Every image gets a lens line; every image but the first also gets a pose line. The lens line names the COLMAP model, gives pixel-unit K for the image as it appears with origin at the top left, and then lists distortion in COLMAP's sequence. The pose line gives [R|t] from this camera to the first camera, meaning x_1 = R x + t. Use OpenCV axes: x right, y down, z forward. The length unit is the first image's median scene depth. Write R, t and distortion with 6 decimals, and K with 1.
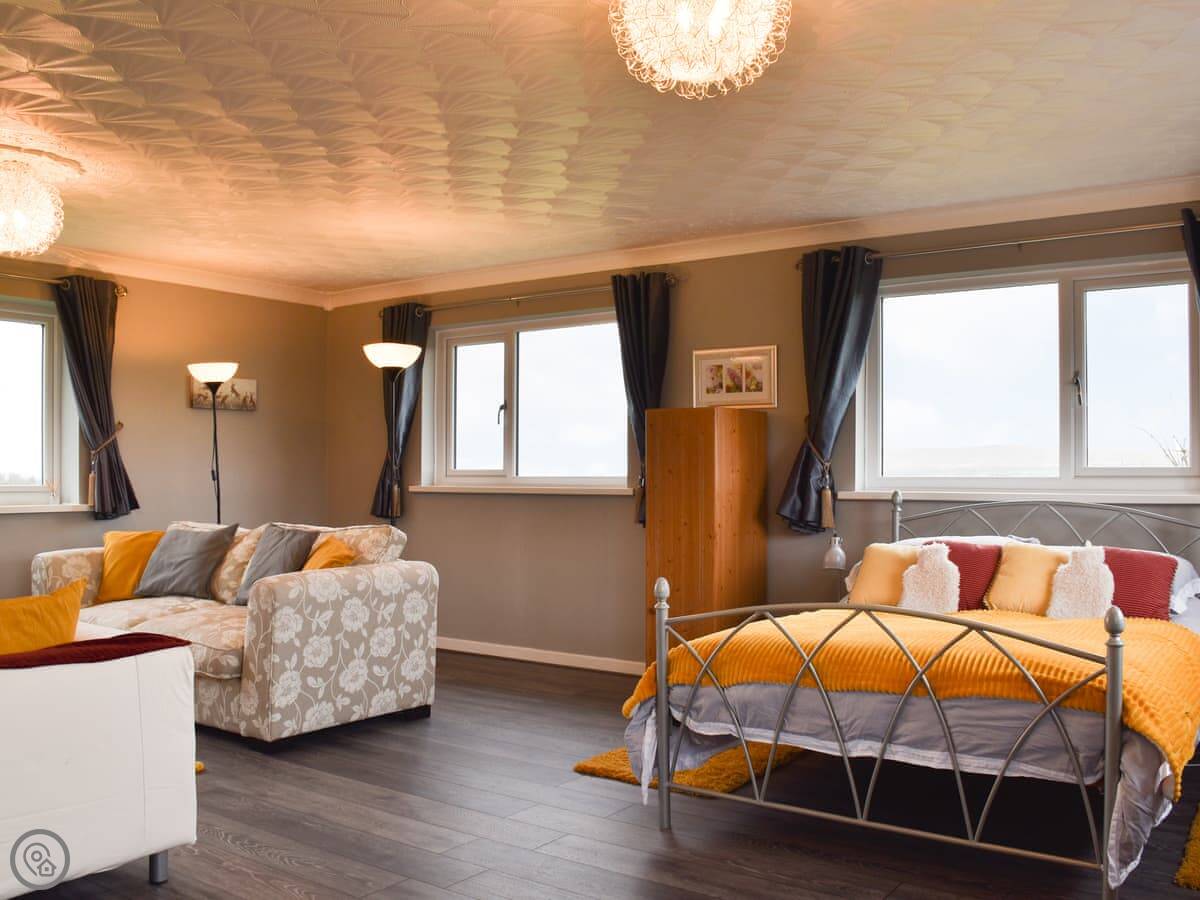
lens RADIAL K [[1063.9, 0, 584.9], [0, 1063.9, 465.1], [0, 0, 1]] dist [-0.144293, 0.096946]
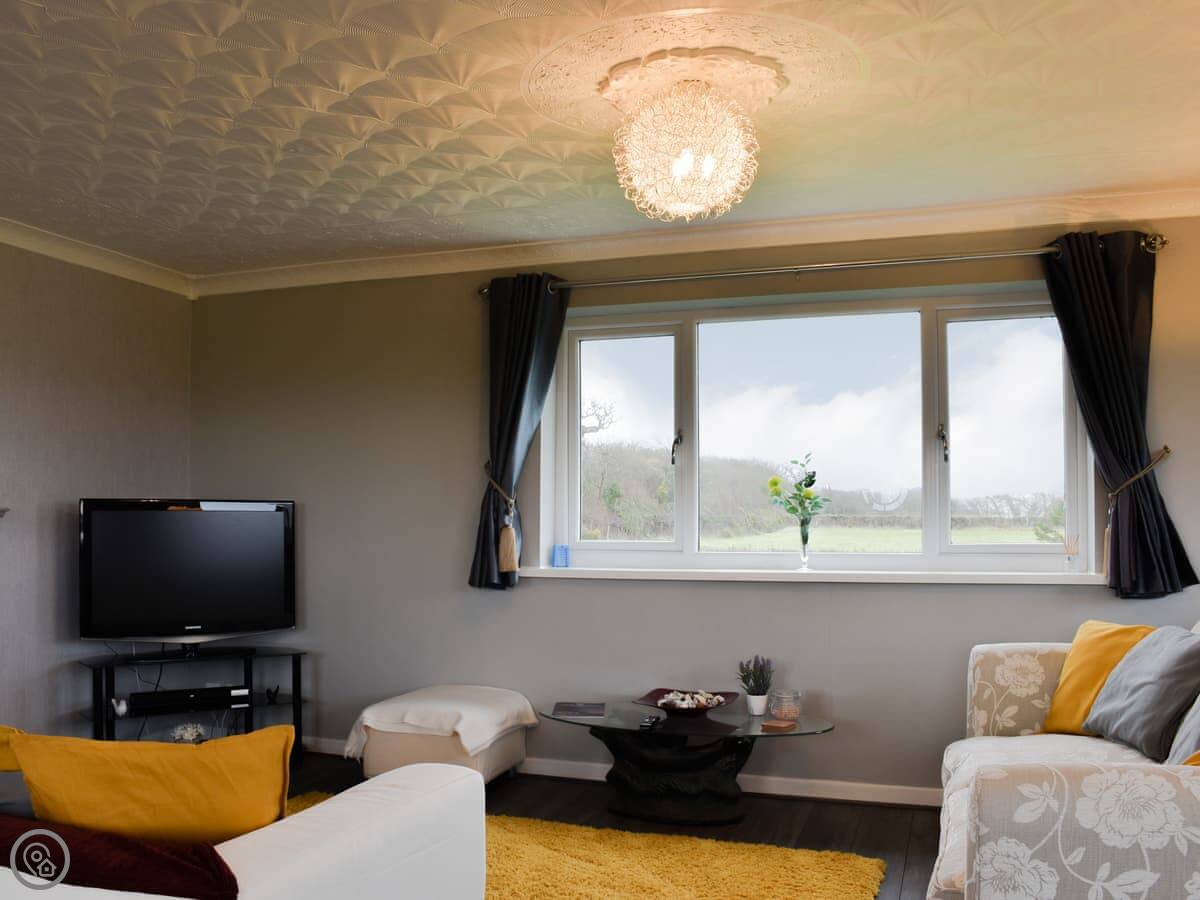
lens RADIAL K [[1063.9, 0, 563.3], [0, 1063.9, 500.1], [0, 0, 1]] dist [-0.144293, 0.096946]
pose [[0.263834, -0.016419, -0.964428, 0.071460], [0.010420, 0.999845, -0.014171, -0.004314], [0.964512, -0.006310, 0.263964, 0.551182]]
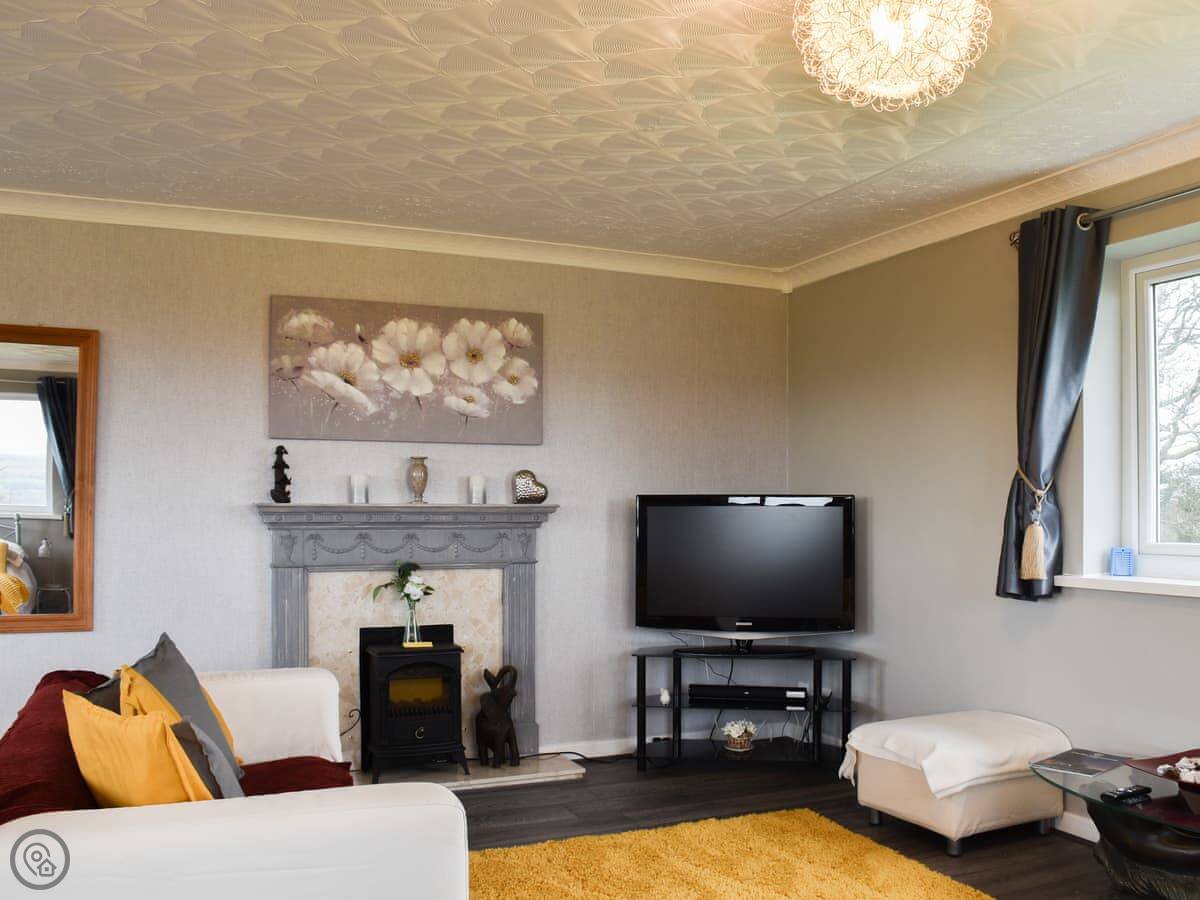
lens RADIAL K [[1063.9, 0, 610.0], [0, 1063.9, 494.8], [0, 0, 1]] dist [-0.144293, 0.096946]
pose [[-0.485761, -0.016844, -0.873930, -0.038311], [0.005395, 0.999737, -0.022268, -0.001110], [0.874075, -0.015532, -0.485542, 0.831183]]
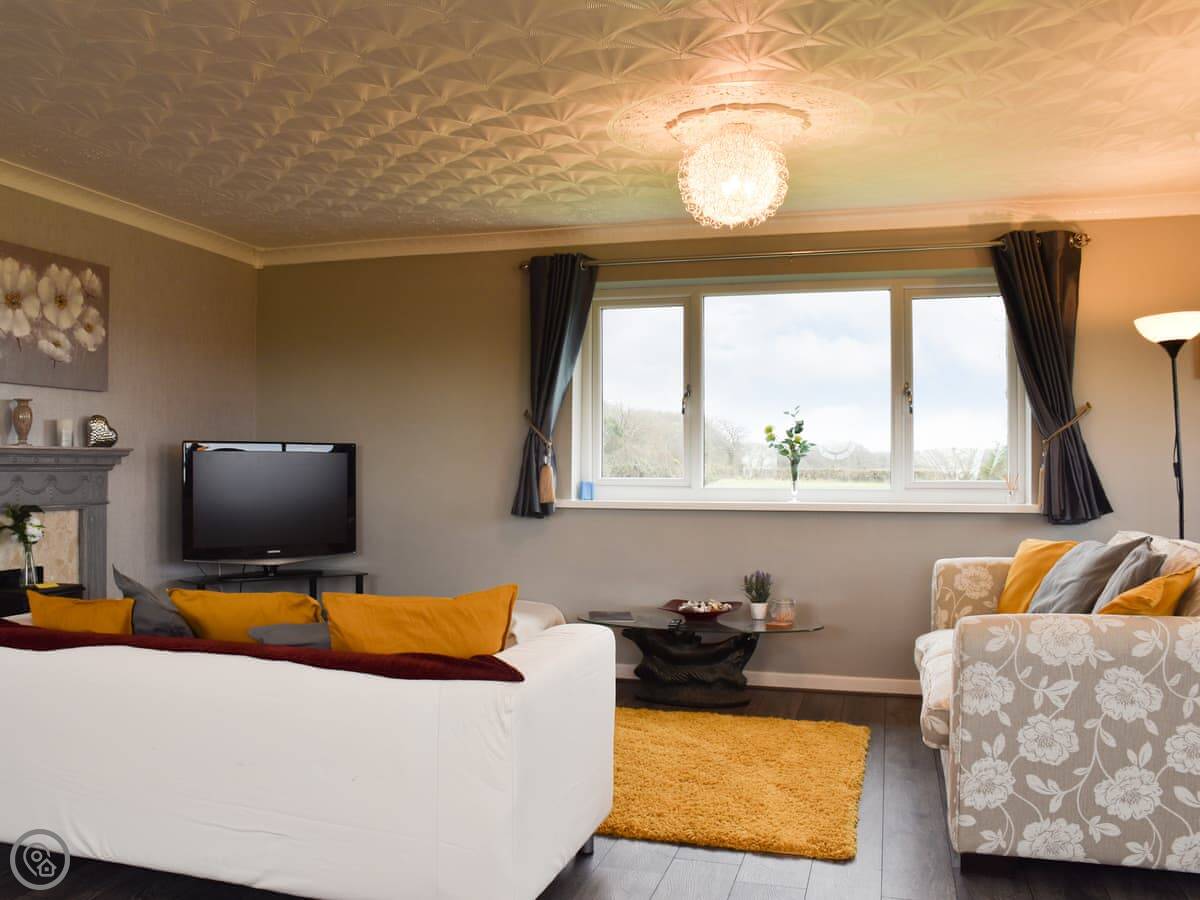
lens RADIAL K [[1063.9, 0, 528.8], [0, 1063.9, 460.2], [0, 0, 1]] dist [-0.144293, 0.096946]
pose [[0.293160, -0.007375, -0.956035, 0.210068], [0.006290, 0.999963, -0.005786, 0.005233], [0.956043, -0.004317, 0.293196, 0.413521]]
